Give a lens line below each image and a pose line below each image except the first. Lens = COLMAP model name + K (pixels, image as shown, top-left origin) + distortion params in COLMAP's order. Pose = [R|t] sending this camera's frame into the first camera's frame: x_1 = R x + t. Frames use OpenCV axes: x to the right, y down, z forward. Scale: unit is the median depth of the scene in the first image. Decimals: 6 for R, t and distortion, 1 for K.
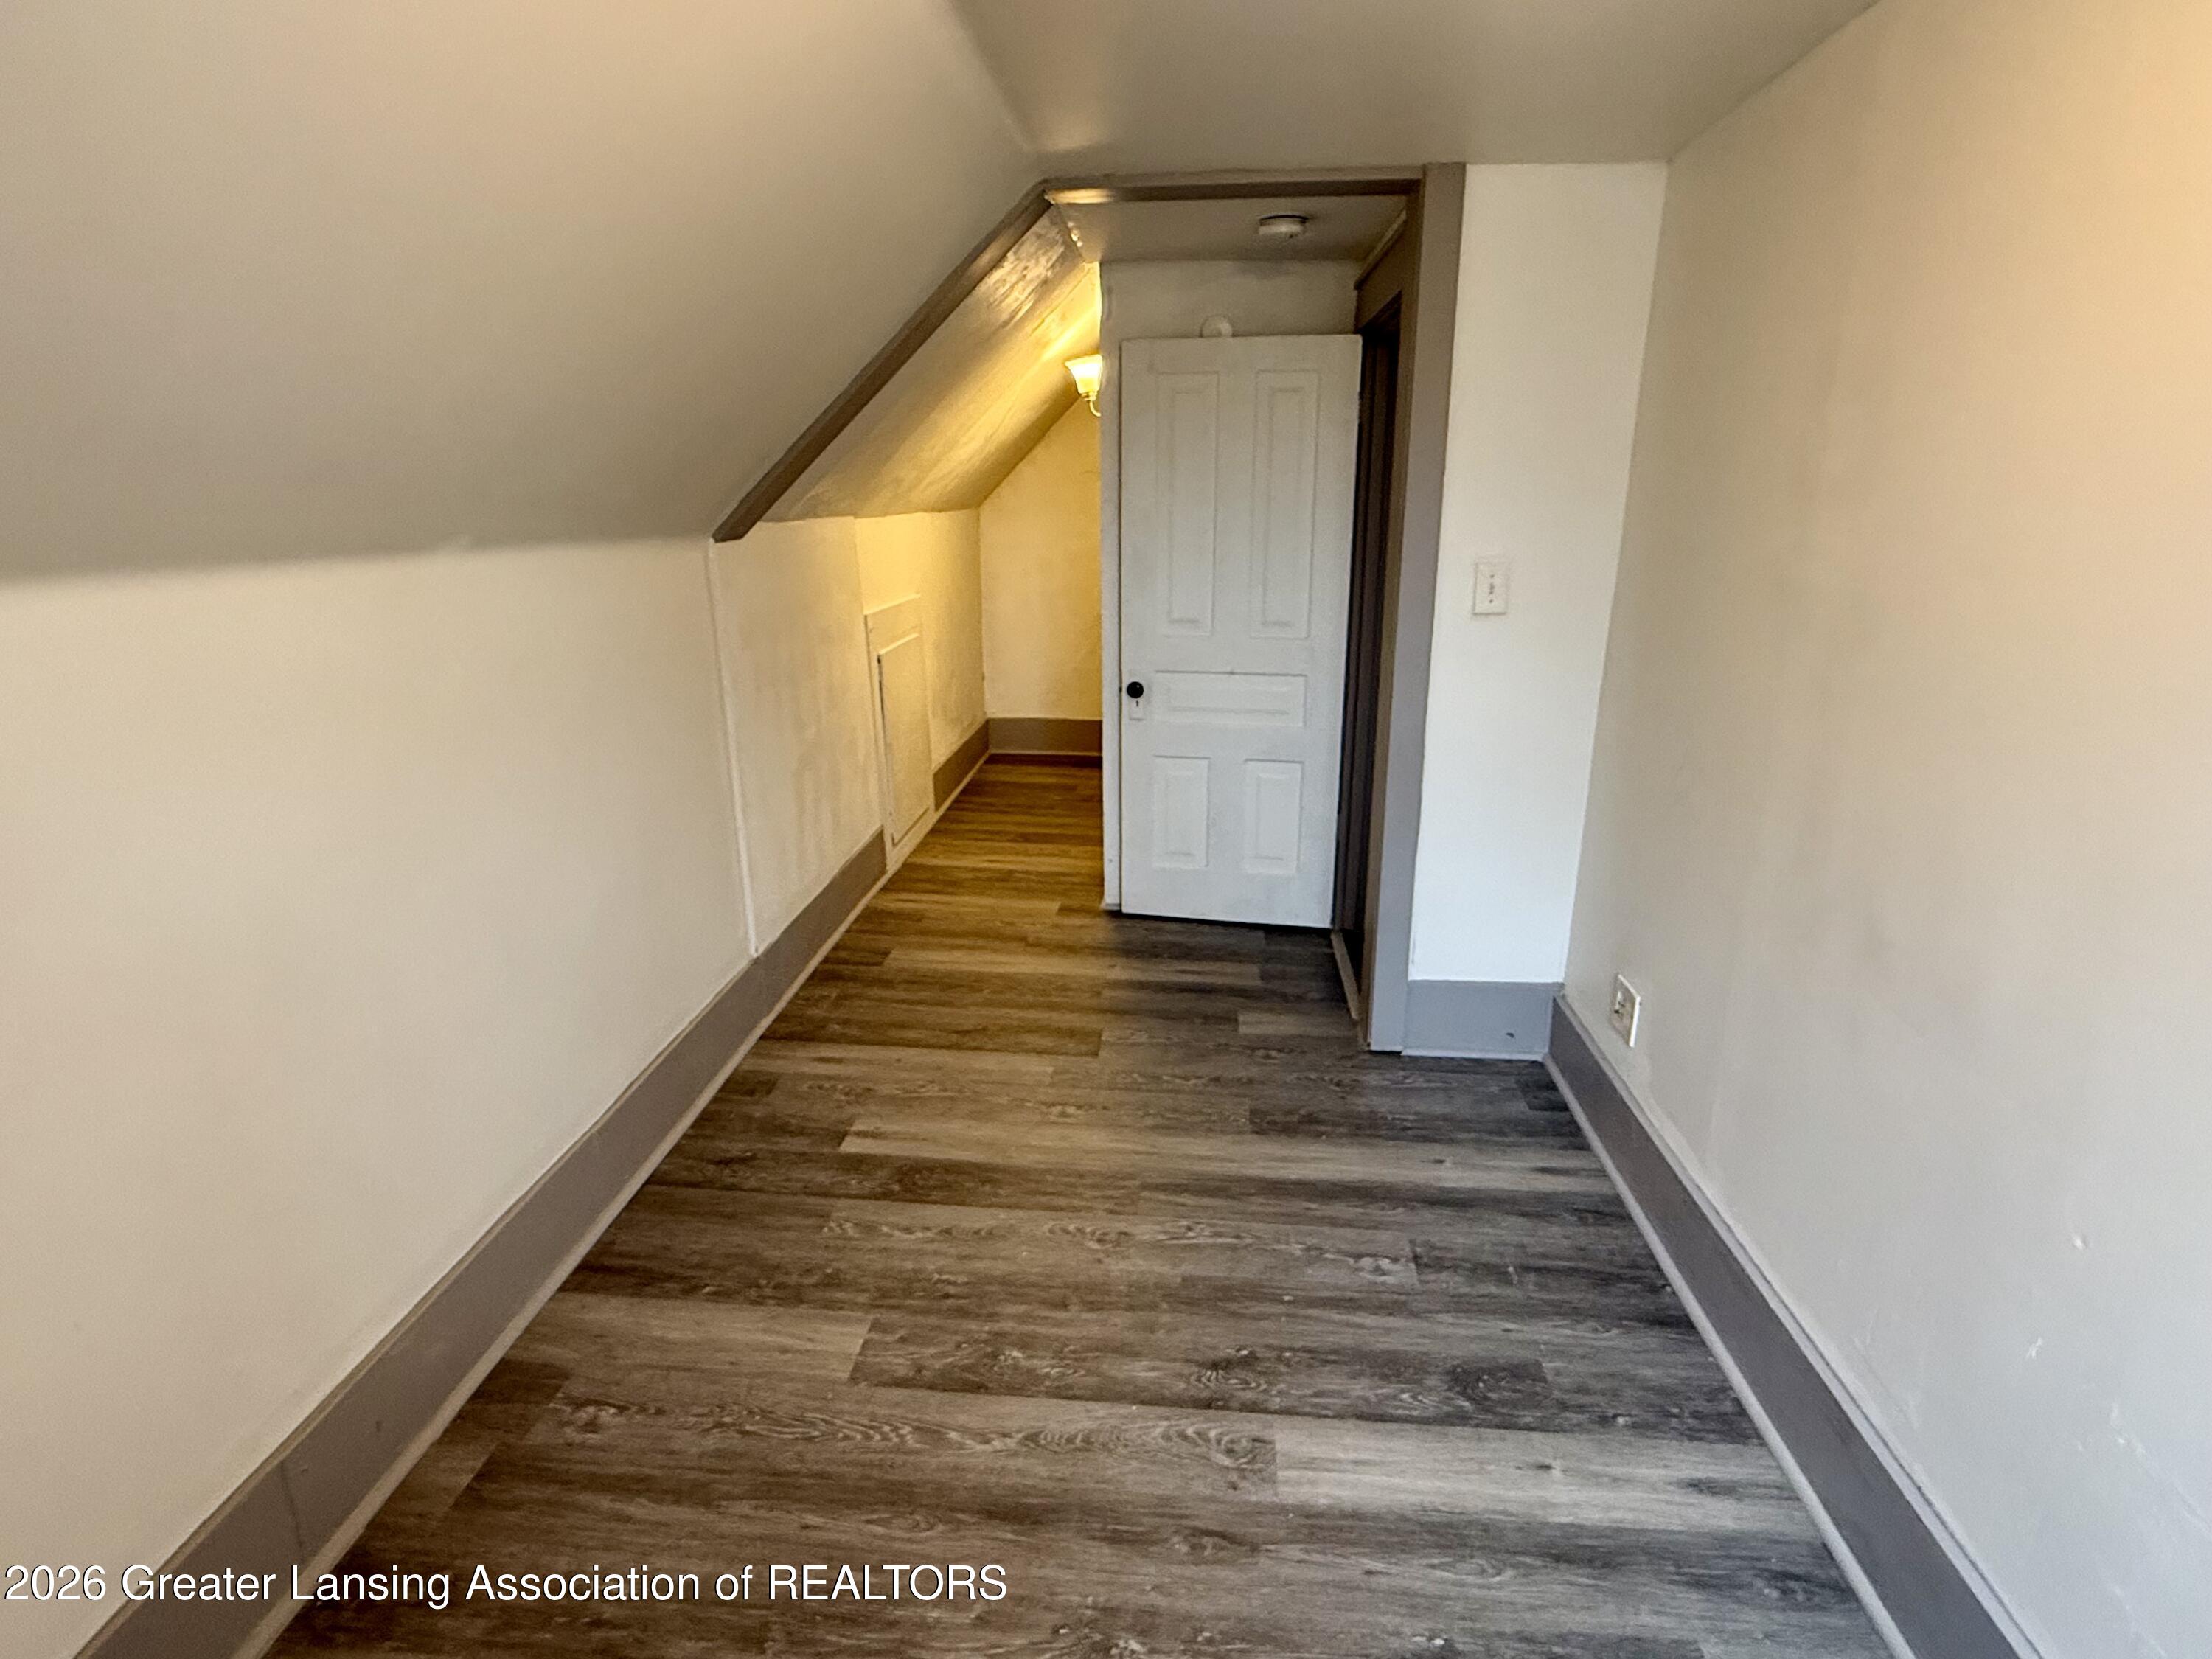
lens RADIAL K [[1165.6, 0, 1105.8], [0, 1165.6, 831.2], [0, 0, 1]] dist [-0.001889, -0.000486]
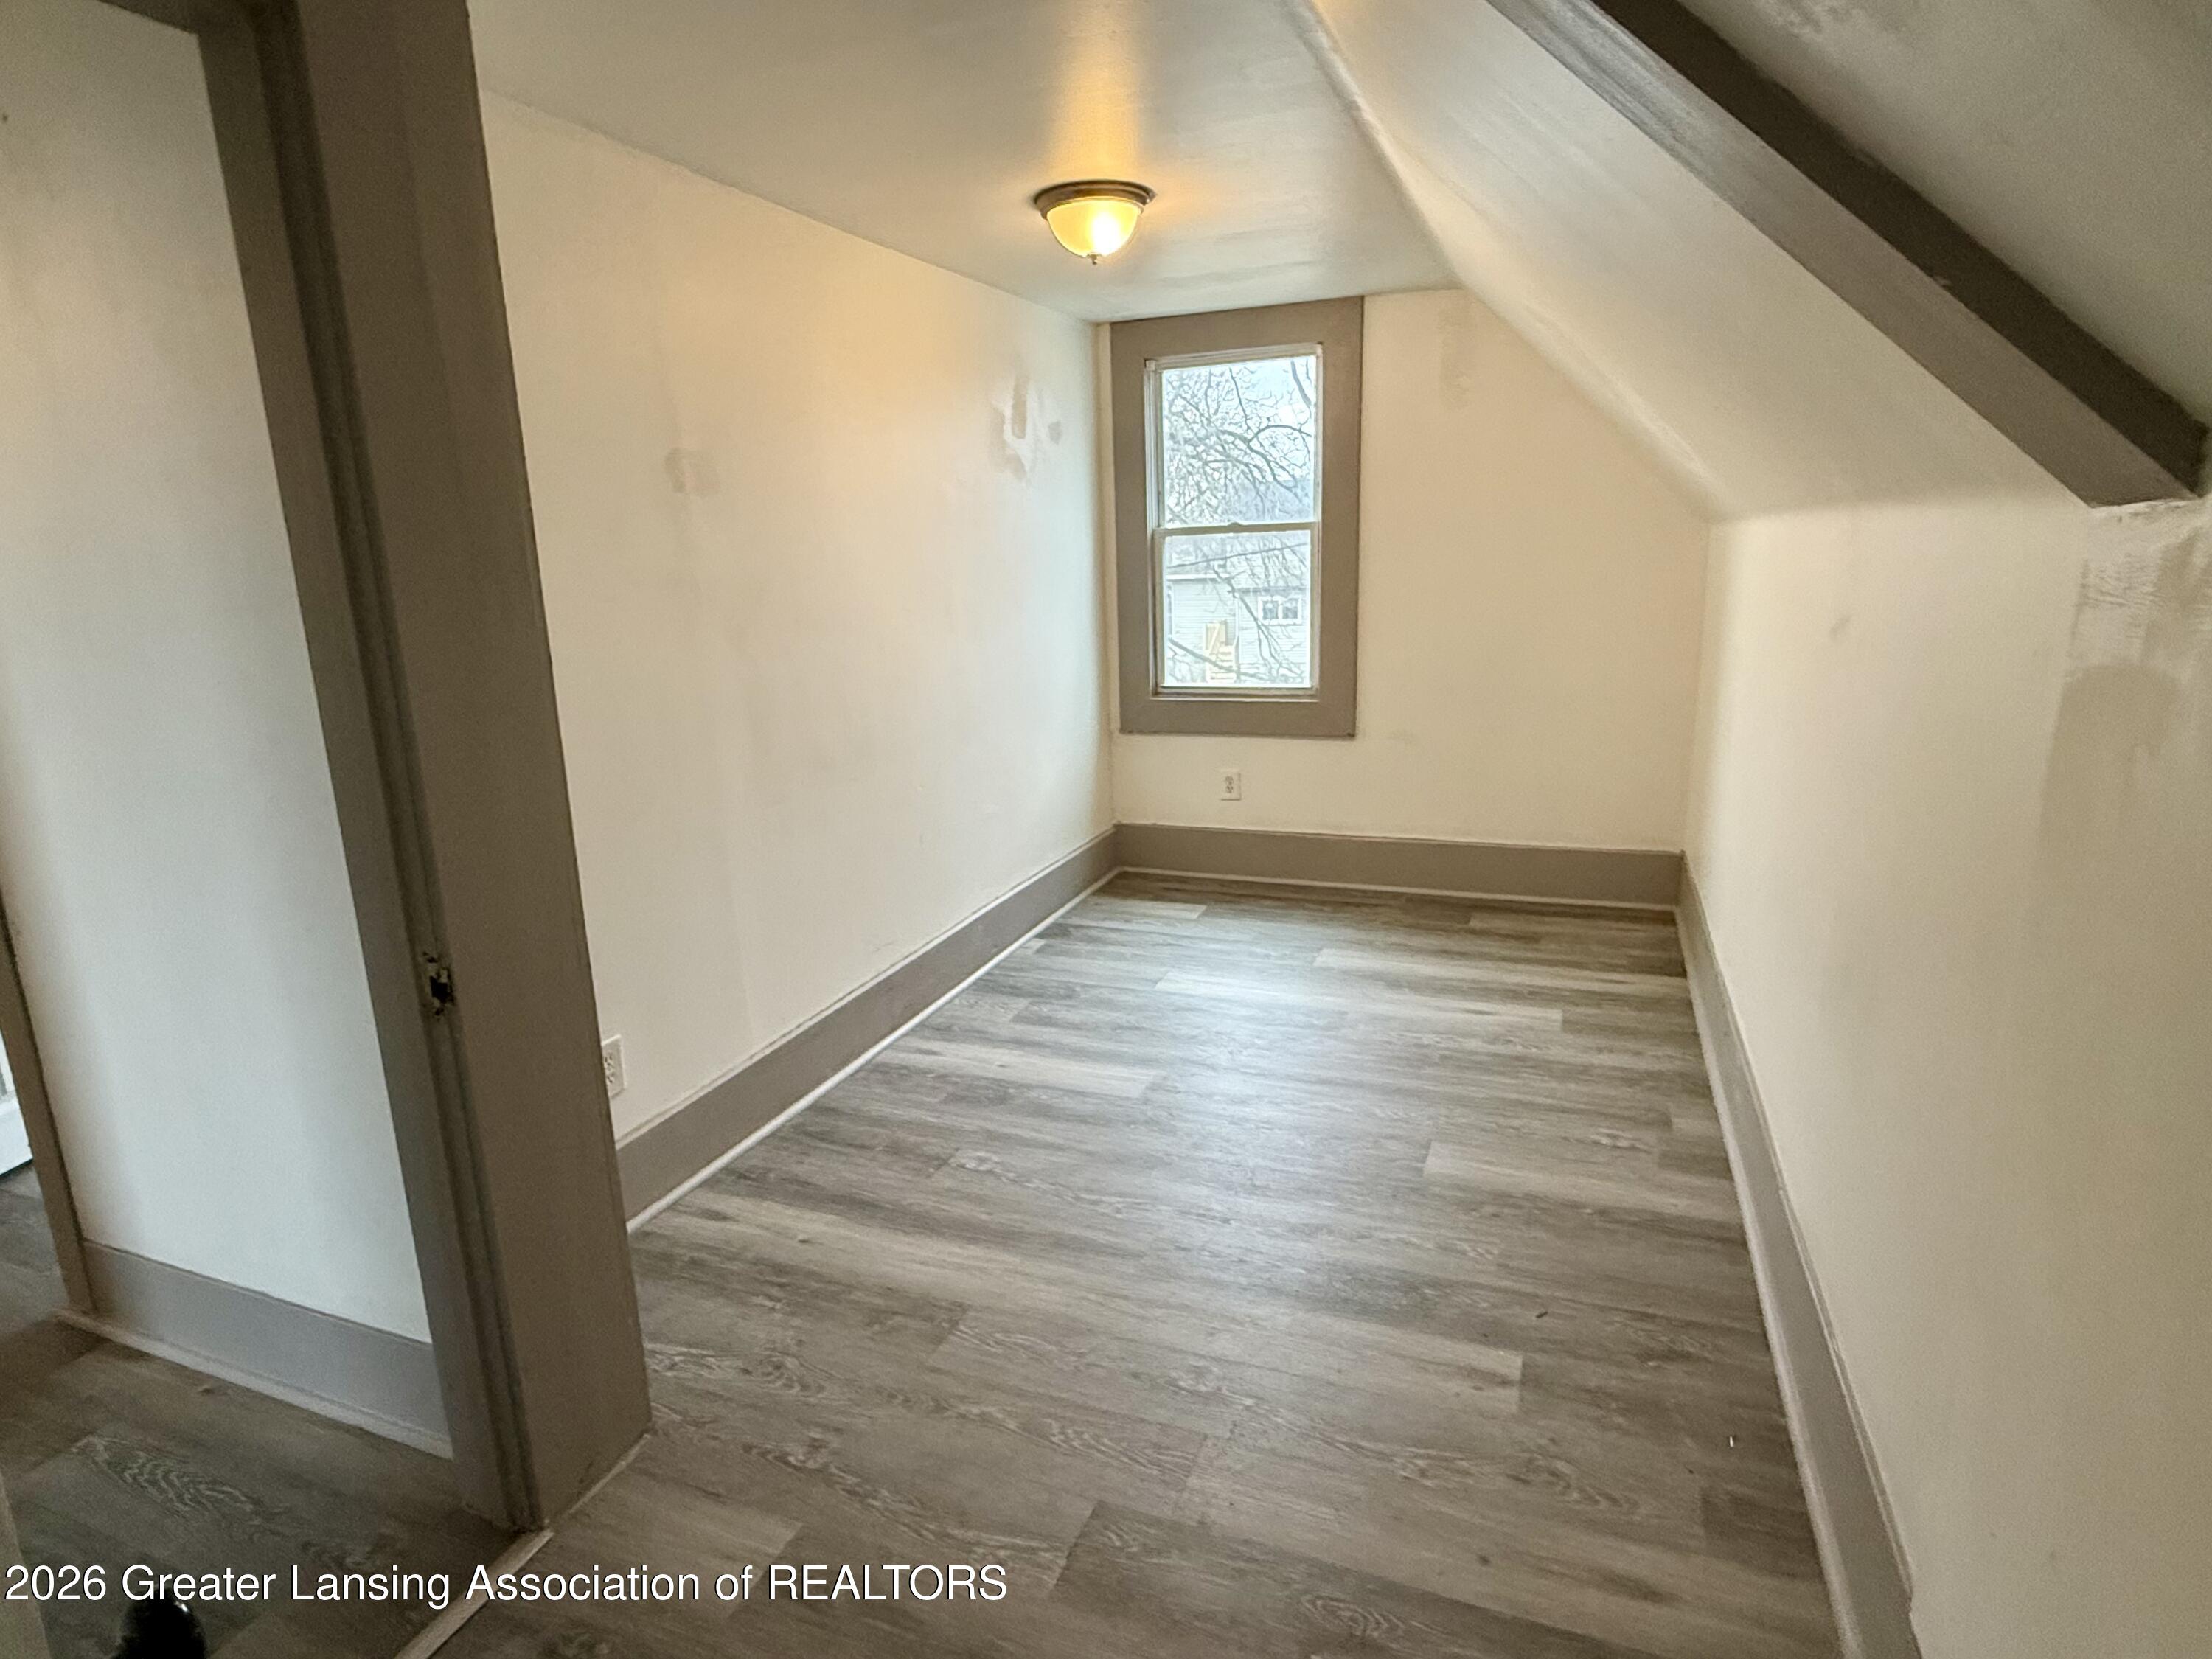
lens RADIAL K [[1165.6, 0, 1105.1], [0, 1165.6, 825.6], [0, 0, 1]] dist [-0.001889, -0.000486]
pose [[-0.954180, -0.032635, 0.297450, -0.205828], [0.118046, 0.872366, 0.474387, -0.427498], [-0.274966, 0.487763, -0.828541, 1.667856]]
